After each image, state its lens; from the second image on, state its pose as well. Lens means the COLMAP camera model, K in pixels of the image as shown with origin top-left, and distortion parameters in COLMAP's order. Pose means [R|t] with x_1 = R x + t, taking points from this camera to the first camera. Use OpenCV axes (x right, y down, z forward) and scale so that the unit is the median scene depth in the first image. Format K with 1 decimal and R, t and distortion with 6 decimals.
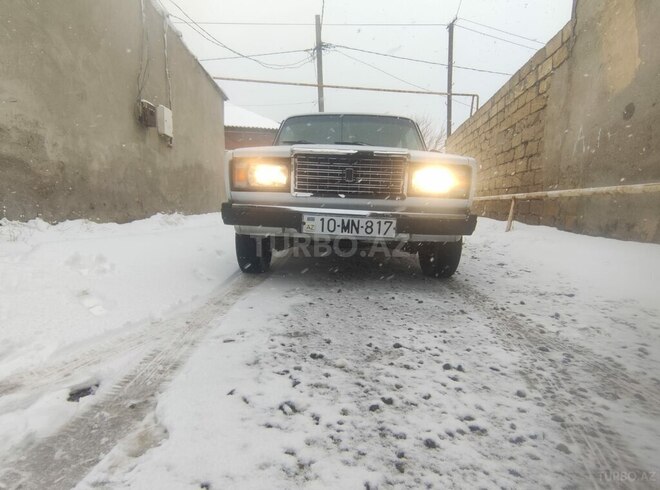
lens RADIAL K [[340.7, 0, 333.1], [0, 340.7, 248.4], [0, 0, 1]] dist [-0.002419, 0.002303]
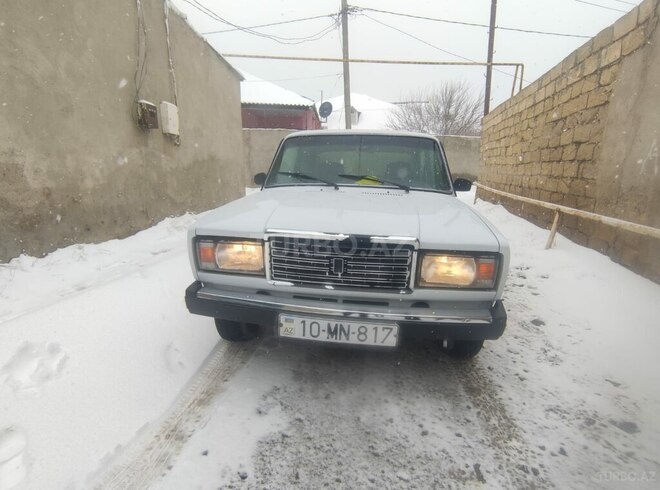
lens RADIAL K [[340.7, 0, 333.1], [0, 340.7, 248.4], [0, 0, 1]] dist [-0.002419, 0.002303]
pose [[0.996375, 0.015446, -0.083657, 0.061134], [-0.007372, 0.995357, 0.095971, -0.200147], [0.084751, -0.095006, 0.991862, 0.144269]]
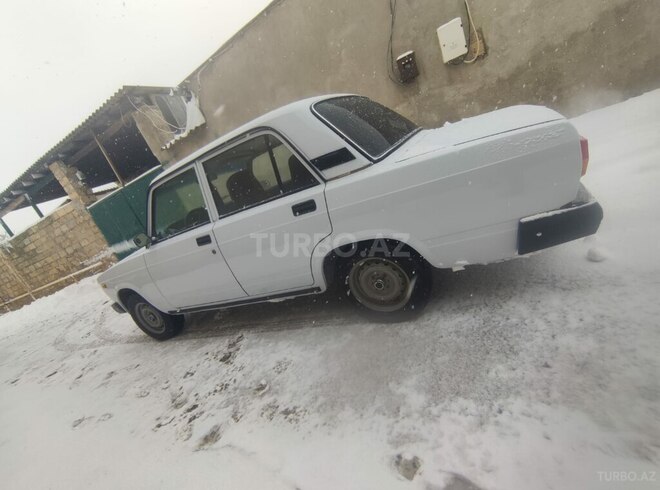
lens RADIAL K [[288.5, 0, 336.1], [0, 288.5, 245.1], [0, 0, 1]] dist [0.001018, 0.000211]
pose [[-0.353181, 0.398003, -0.846674, 0.748563], [0.250182, 0.912217, 0.324453, -0.377210], [0.901483, -0.097232, -0.421750, 1.756297]]
